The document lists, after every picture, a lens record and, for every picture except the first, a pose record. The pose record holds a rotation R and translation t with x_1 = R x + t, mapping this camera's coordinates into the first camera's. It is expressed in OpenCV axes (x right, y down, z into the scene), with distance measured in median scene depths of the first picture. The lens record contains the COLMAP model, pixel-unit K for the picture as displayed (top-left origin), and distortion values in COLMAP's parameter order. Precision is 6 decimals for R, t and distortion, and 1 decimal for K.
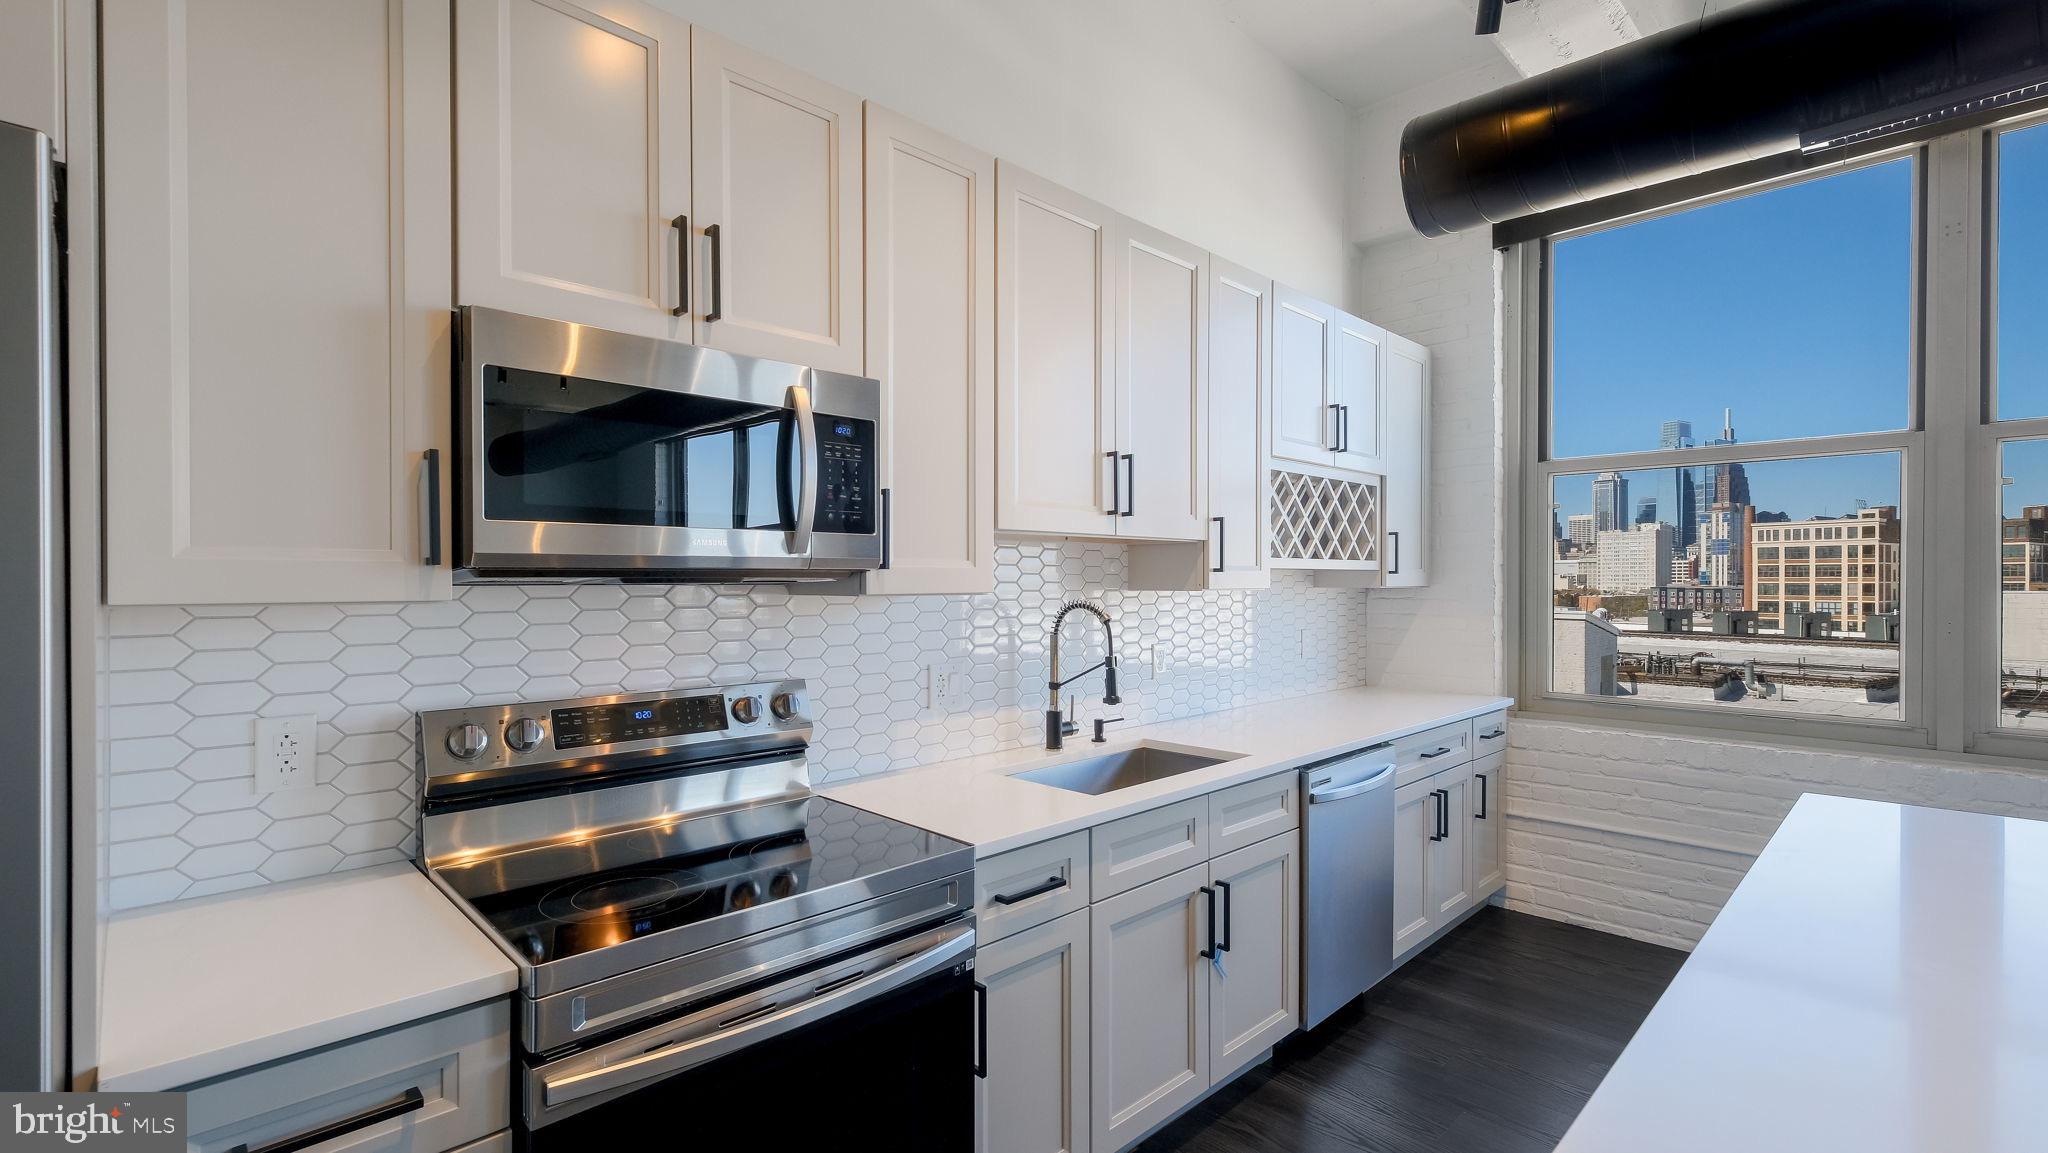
lens RADIAL K [[901.8, 0, 1017.6], [0, 901.8, 582.8], [0, 0, 1]] dist [0.005915, 0.002702]
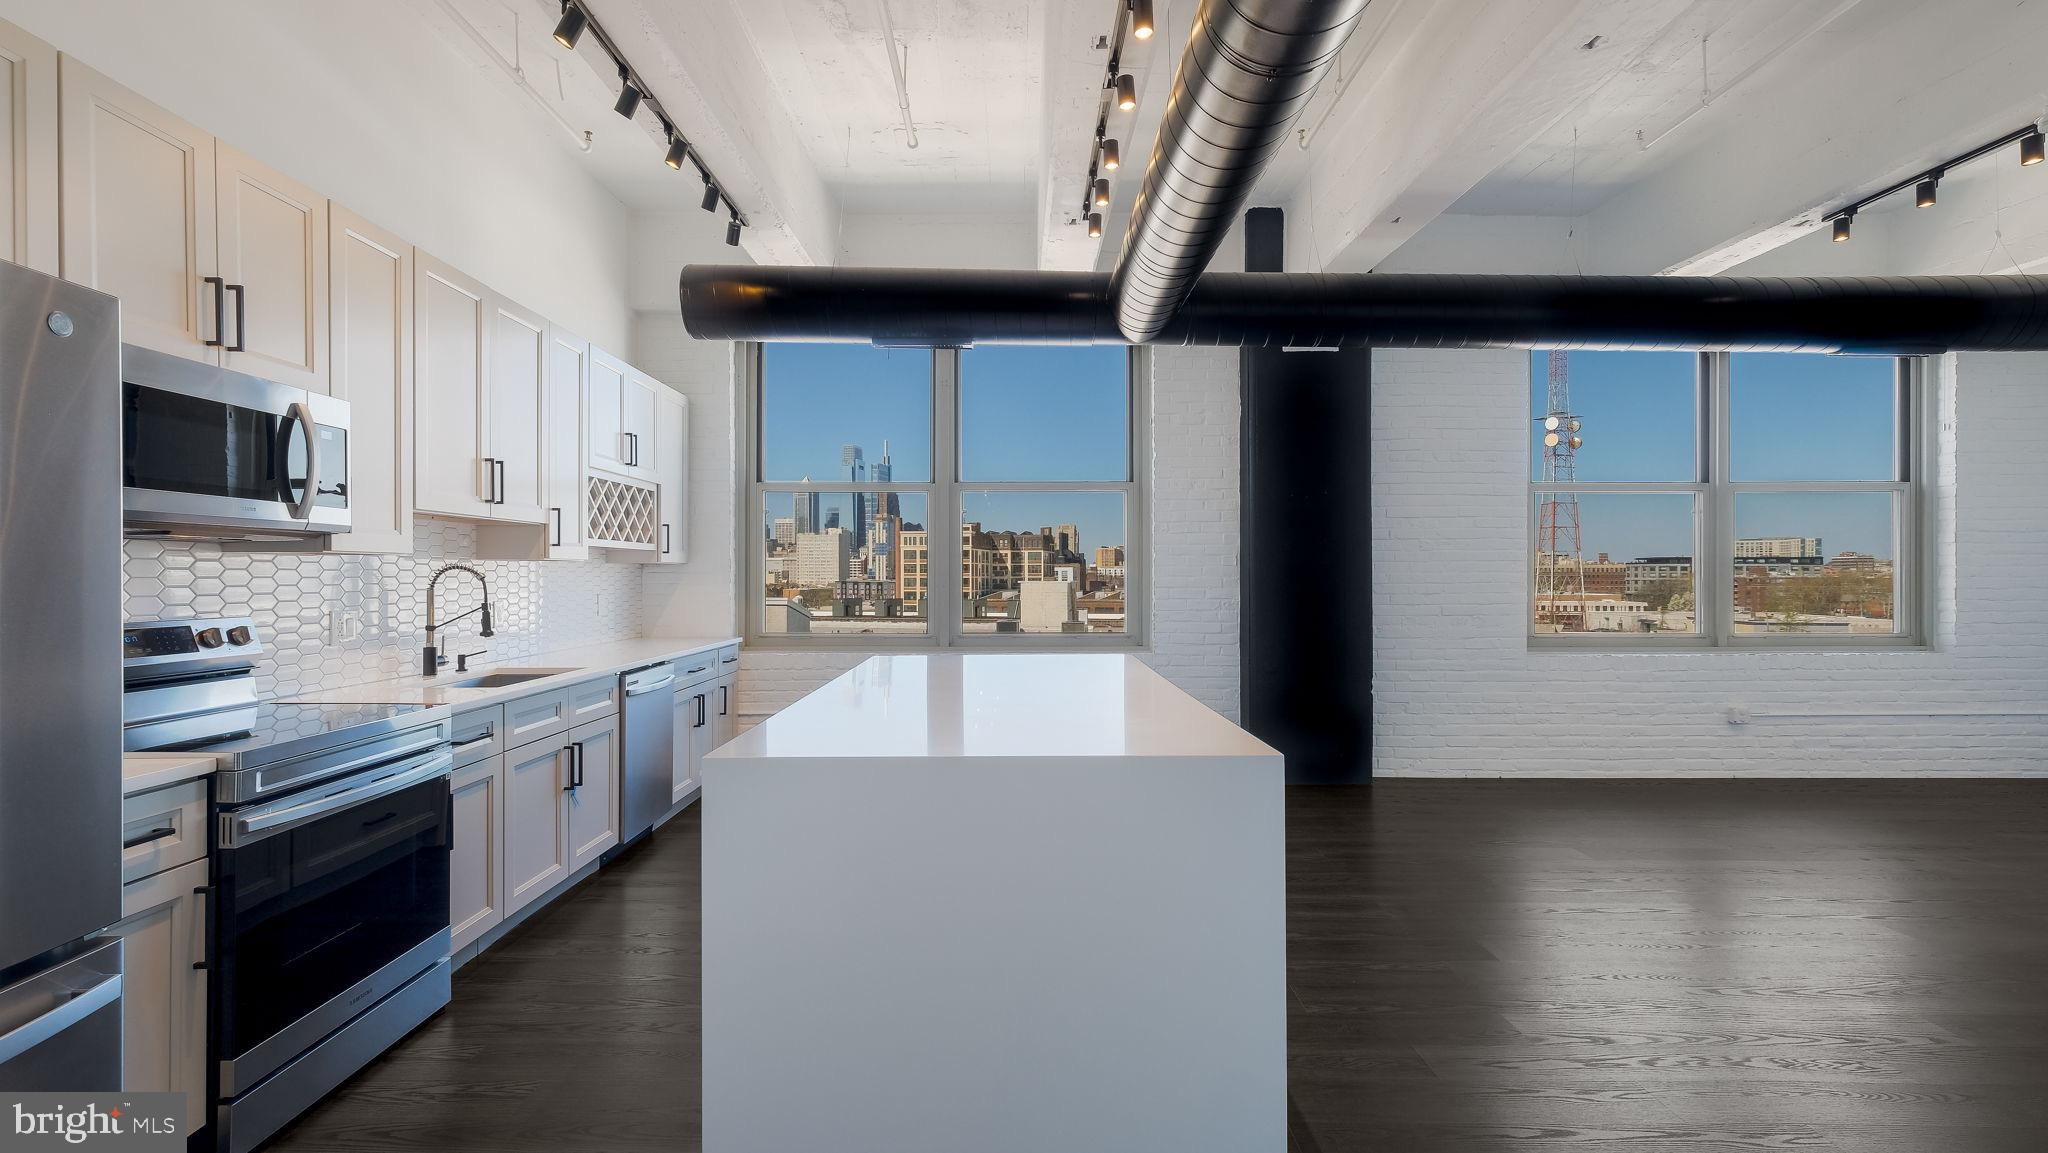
lens RADIAL K [[901.8, 0, 1024.8], [0, 901.8, 578.2], [0, 0, 1]] dist [0.005915, 0.002702]
pose [[0.684227, -0.001534, 0.729268, -0.334471], [0.001460, 0.999999, 0.000733, 0.041268], [-0.729268, 0.000563, 0.684228, -0.552826]]
